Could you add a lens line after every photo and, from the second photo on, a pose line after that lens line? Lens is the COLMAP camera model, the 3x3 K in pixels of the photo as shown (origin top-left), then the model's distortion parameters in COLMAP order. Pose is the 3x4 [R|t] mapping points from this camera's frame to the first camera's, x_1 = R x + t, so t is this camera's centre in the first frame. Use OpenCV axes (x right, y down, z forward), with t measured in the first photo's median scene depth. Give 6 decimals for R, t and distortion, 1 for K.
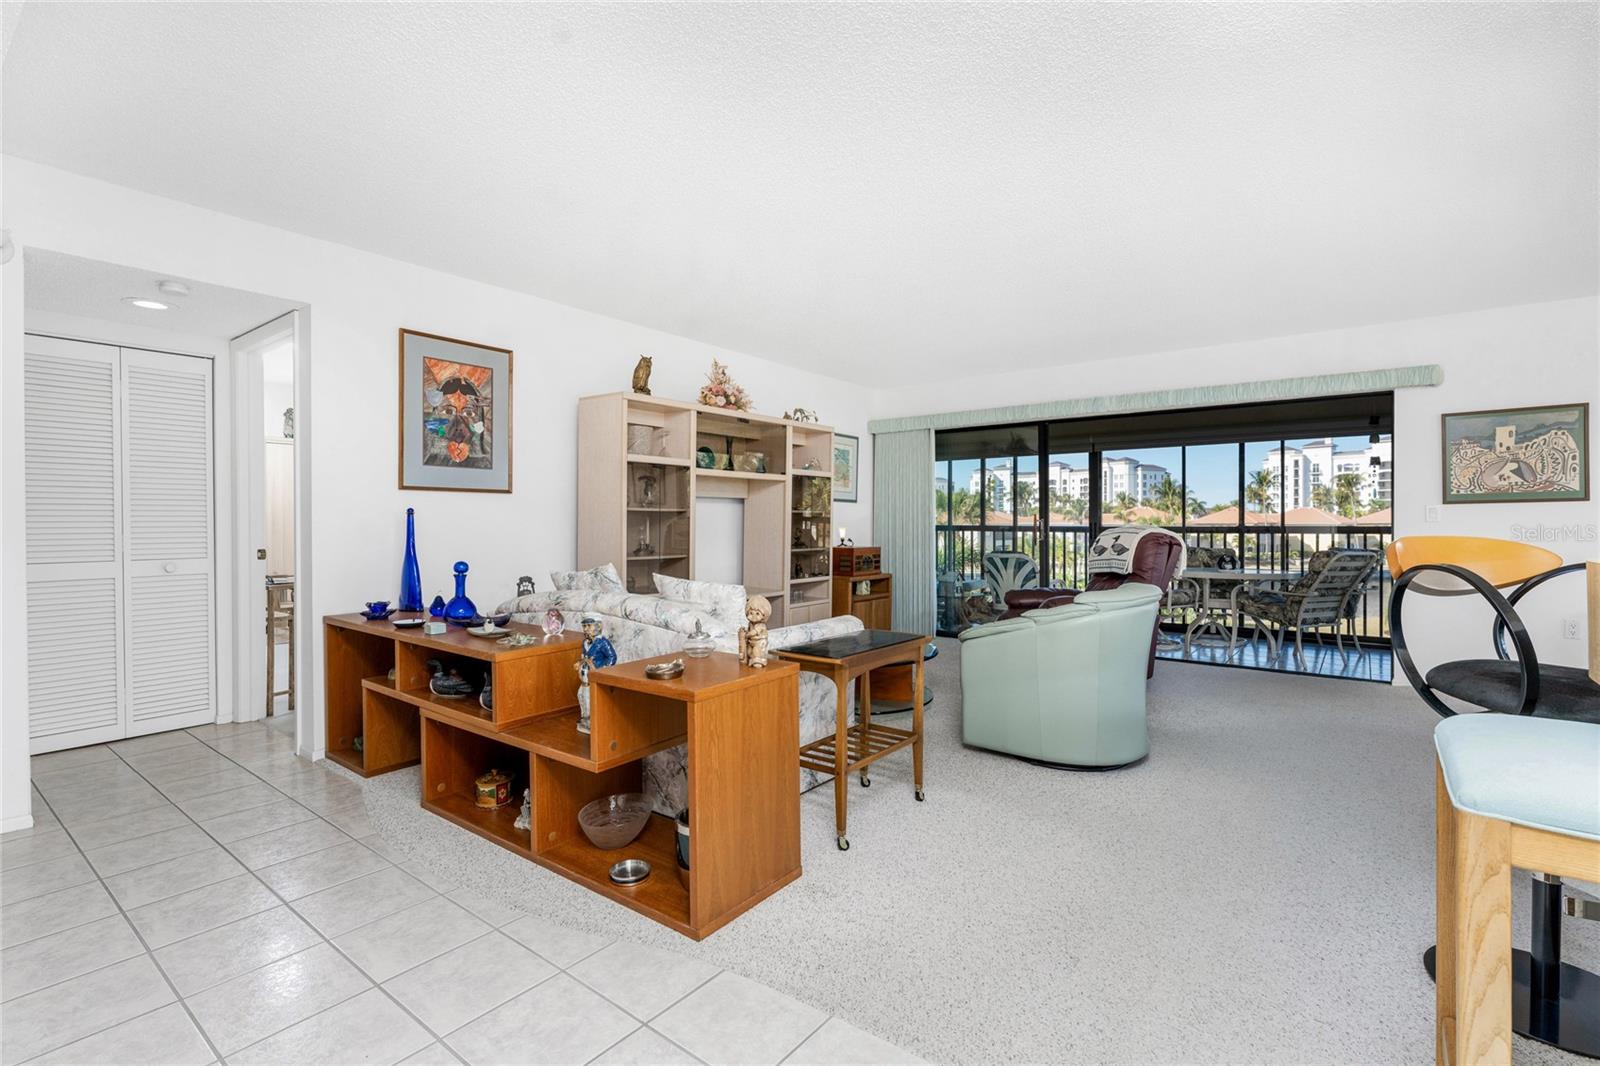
lens RADIAL K [[747.3, 0, 727.8], [0, 747.3, 529.6], [0, 0, 1]] dist [-0.001522, -0.000067]
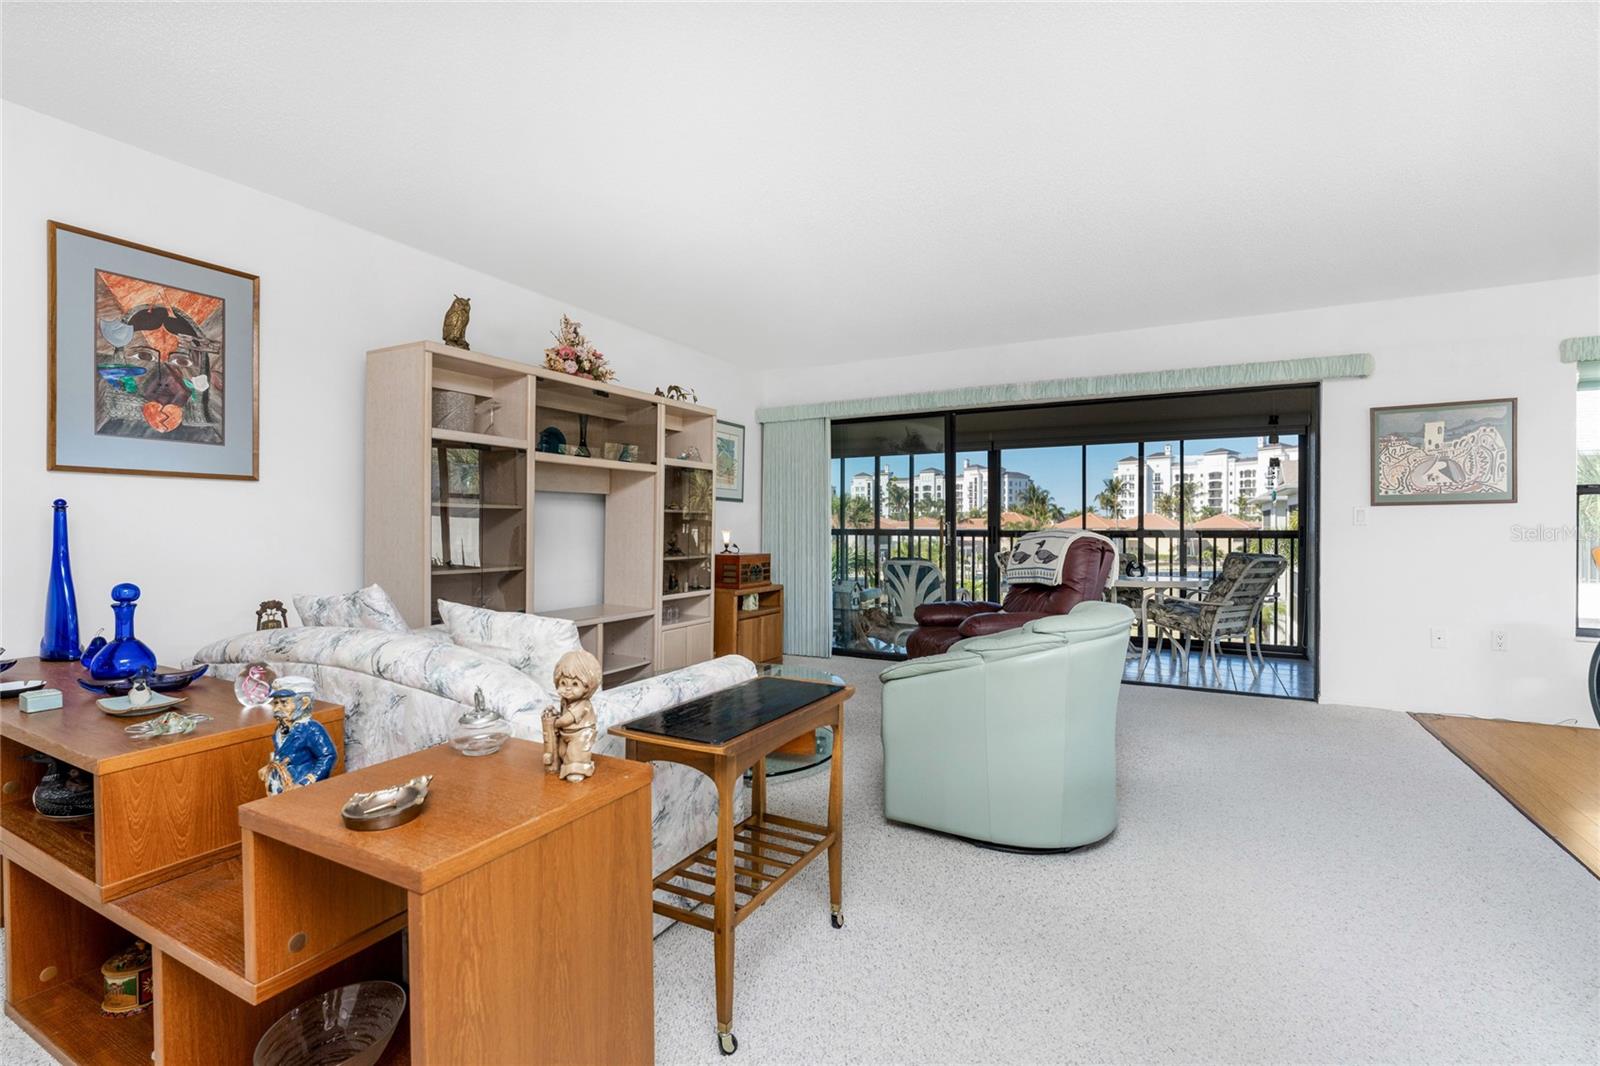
lens RADIAL K [[747.3, 0, 727.8], [0, 747.3, 529.6], [0, 0, 1]] dist [-0.001522, -0.000067]
pose [[0.988133, 0.001401, 0.153592, 0.033936], [-0.000550, 0.999984, -0.005586, 0.000552], [-0.153598, 0.005435, 0.988118, 0.222130]]
